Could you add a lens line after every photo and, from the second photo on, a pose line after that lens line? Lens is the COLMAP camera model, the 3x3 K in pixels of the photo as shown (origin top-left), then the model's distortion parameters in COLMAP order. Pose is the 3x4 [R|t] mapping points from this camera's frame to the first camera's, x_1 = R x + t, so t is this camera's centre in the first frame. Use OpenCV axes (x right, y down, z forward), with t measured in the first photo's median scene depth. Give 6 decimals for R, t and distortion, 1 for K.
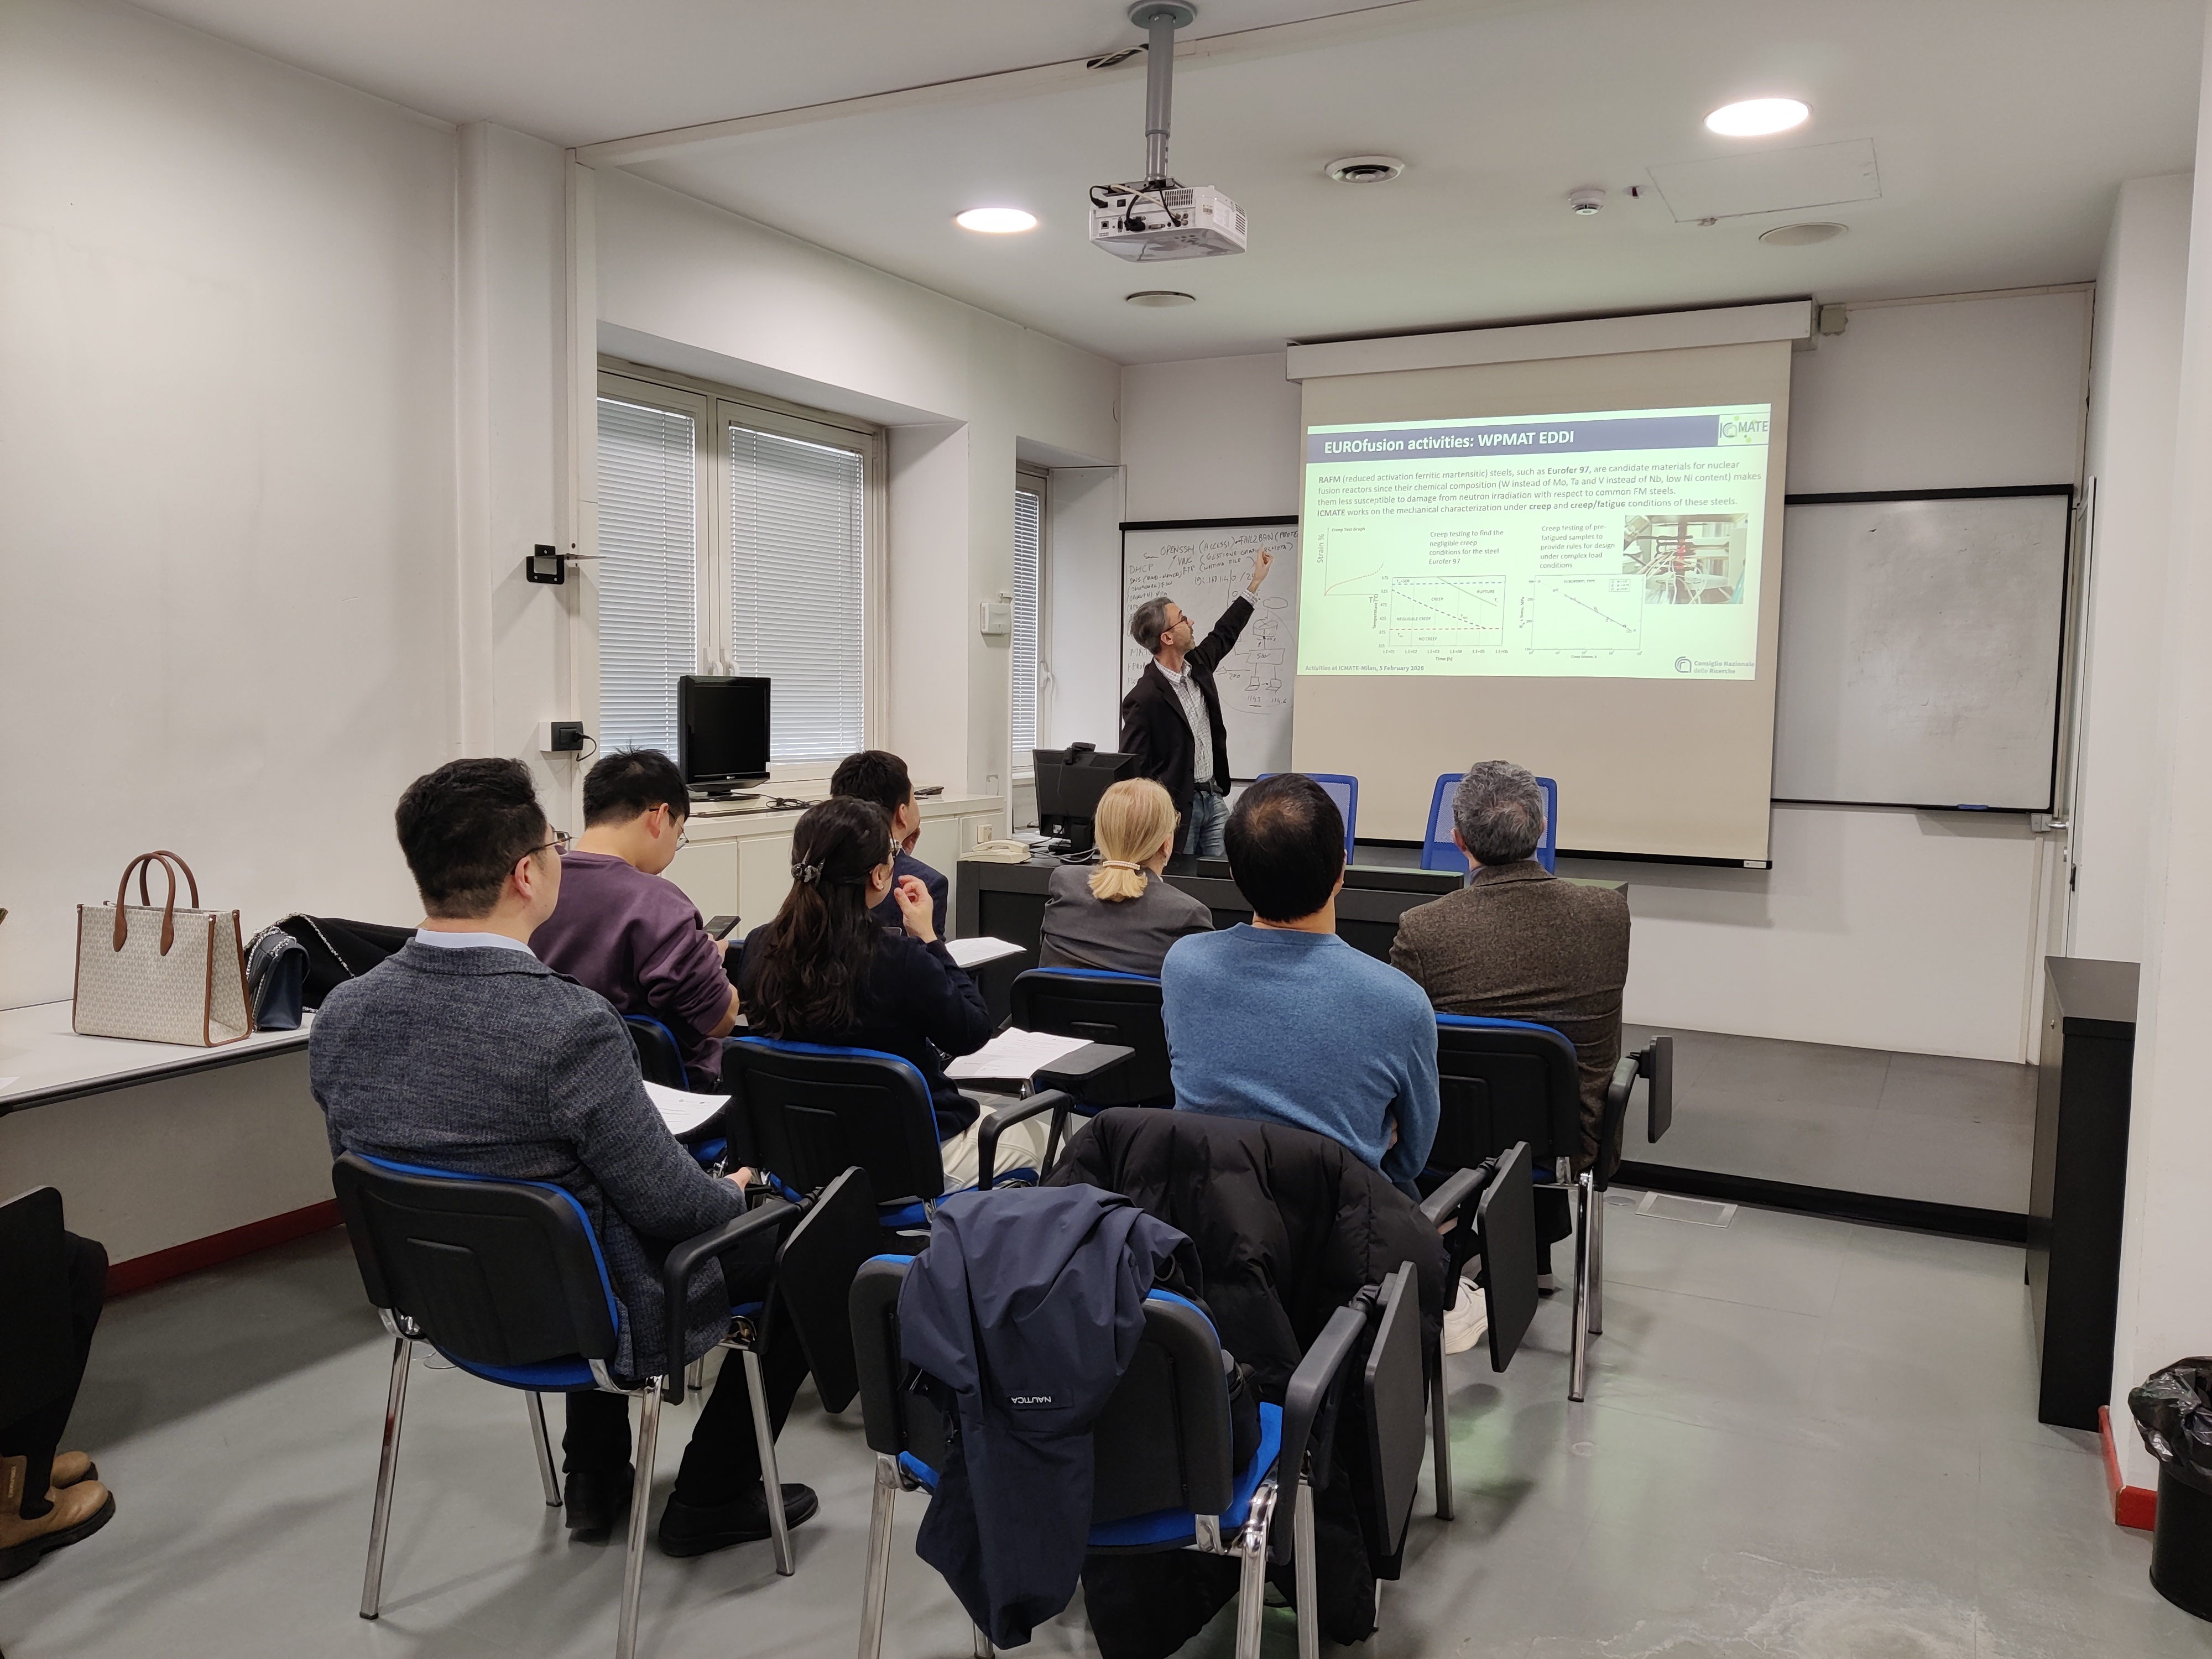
lens RADIAL K [[1754.6, 0, 1090.6], [0, 1754.6, 837.4], [0, 0, 1]] dist [0.037465, -0.059480]
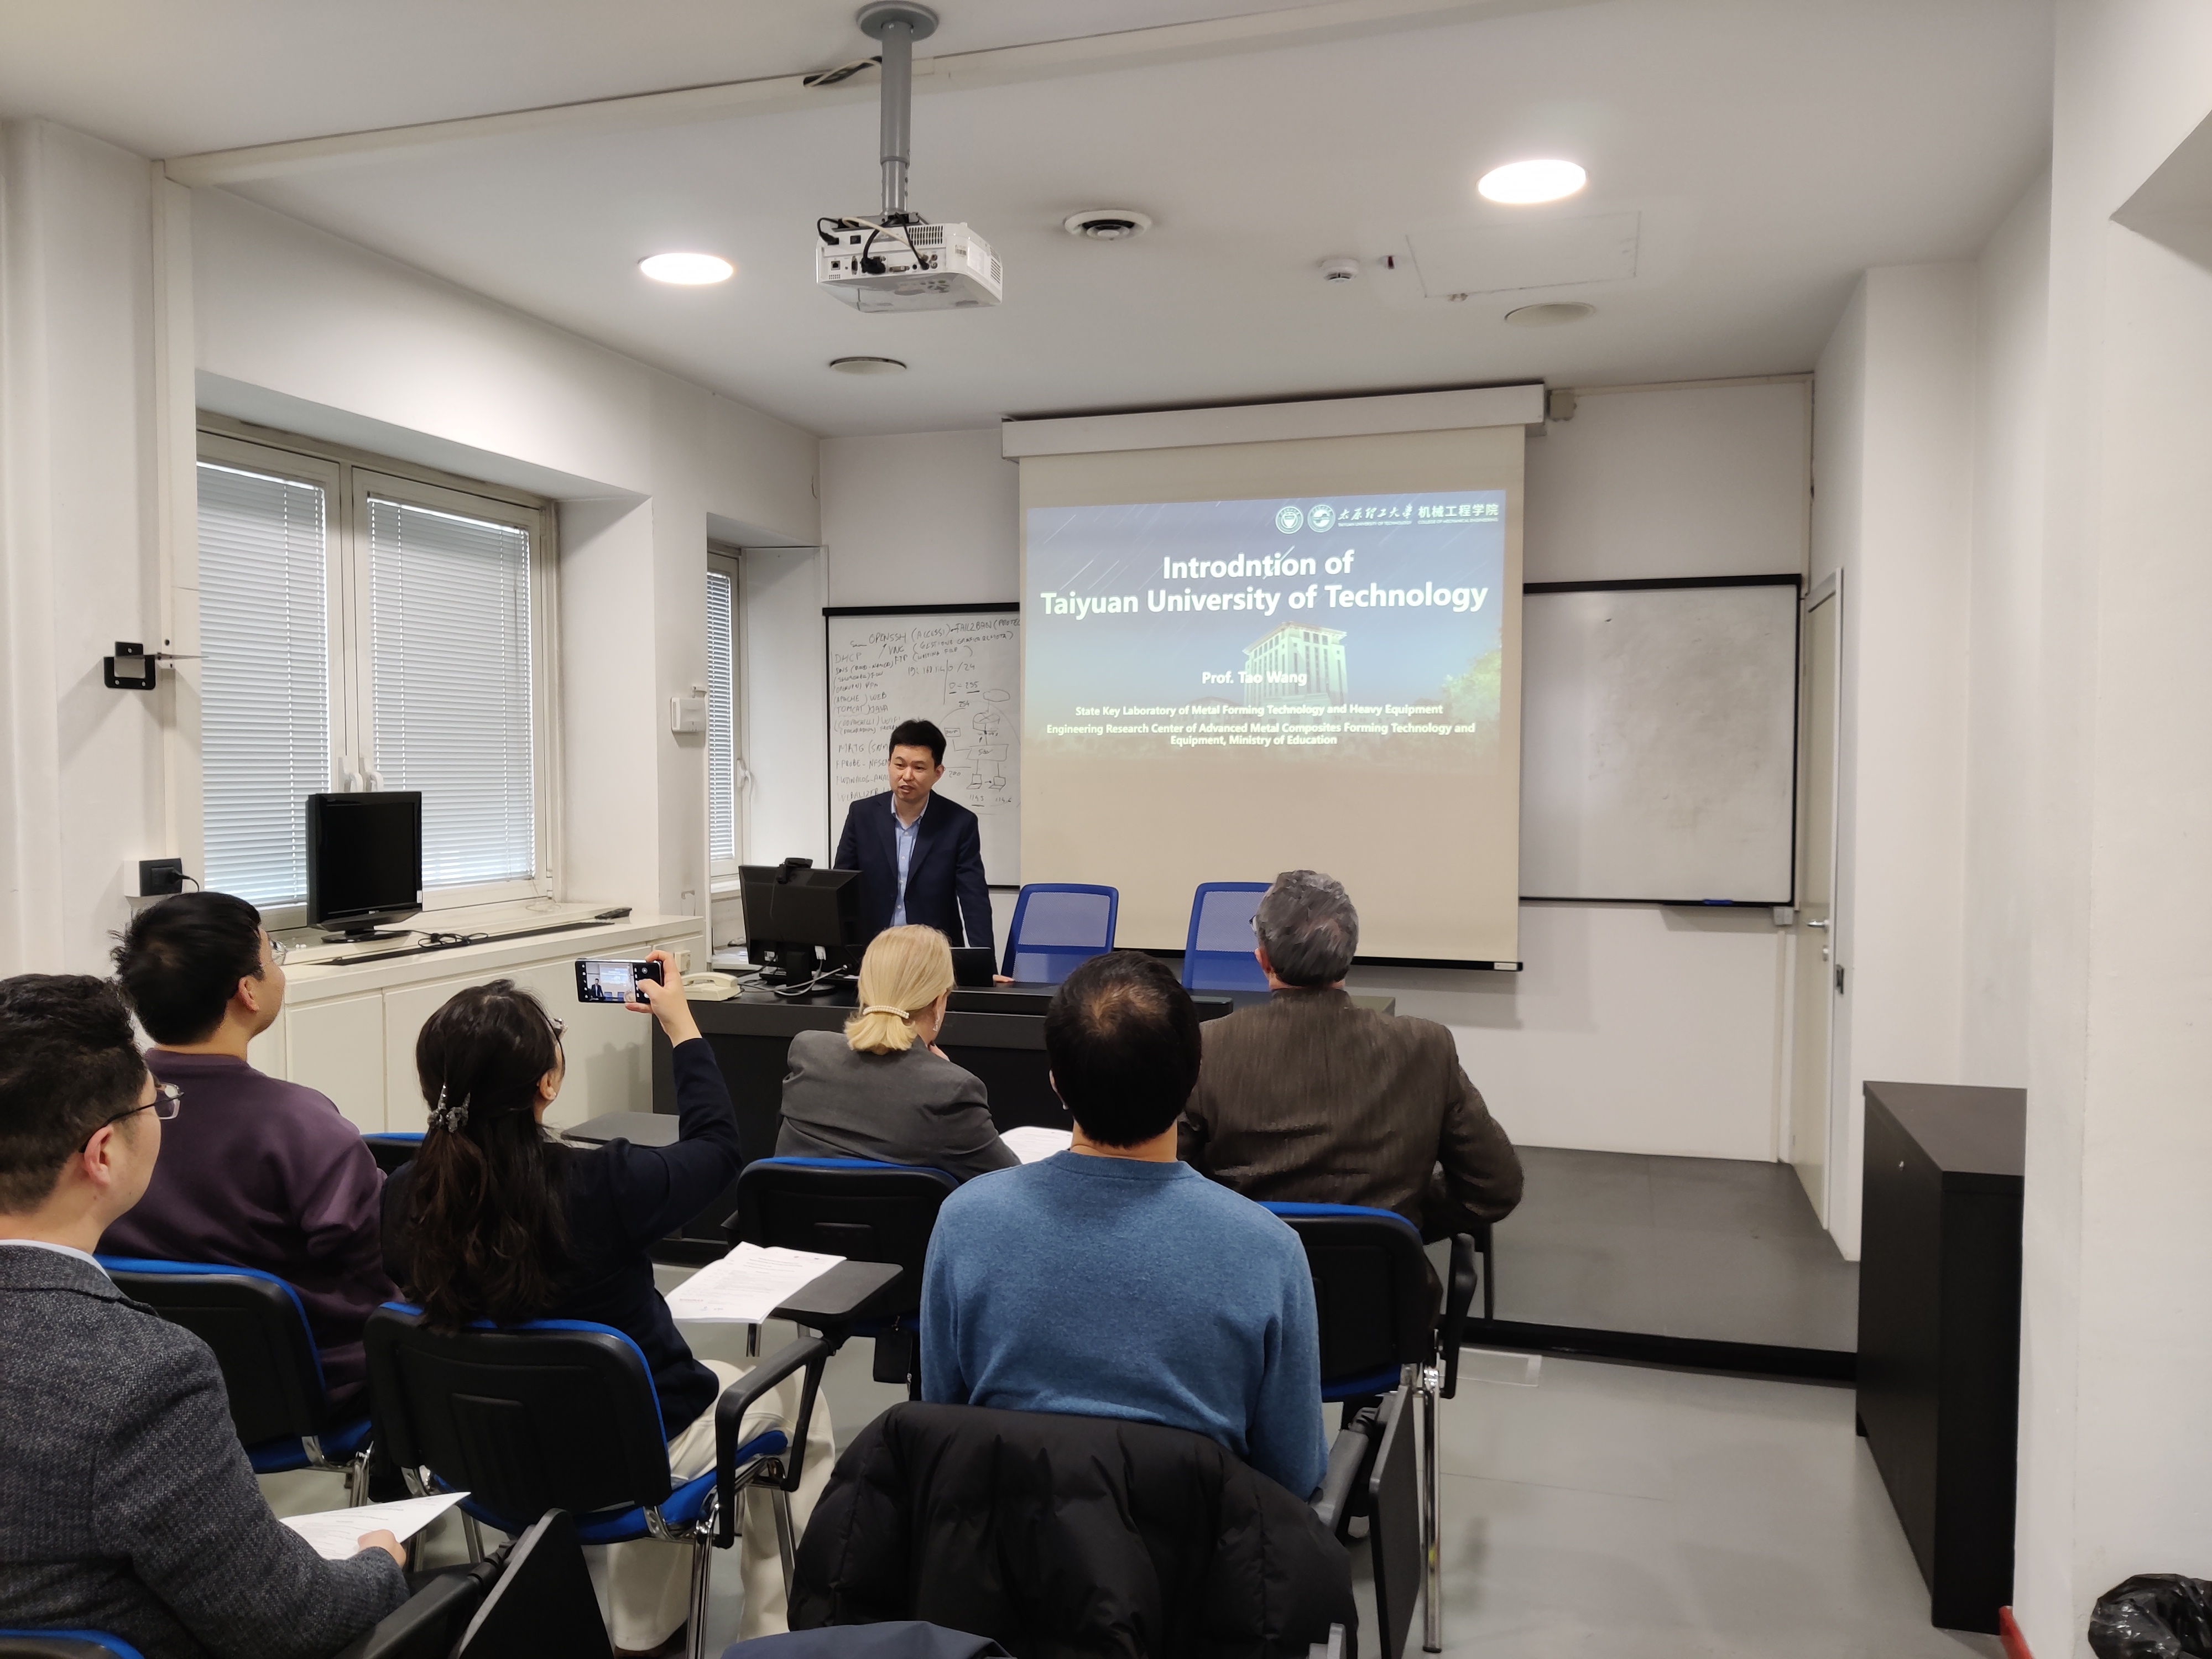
lens RADIAL K [[1776.9, 0, 1091.0], [0, 1776.9, 849.4], [0, 0, 1]] dist [0.013770, -0.056406]
pose [[0.983743, -0.022592, 0.178154, -0.019558], [0.029252, 0.998964, -0.034846, -0.025782], [-0.177182, 0.039491, 0.983385, 0.108046]]
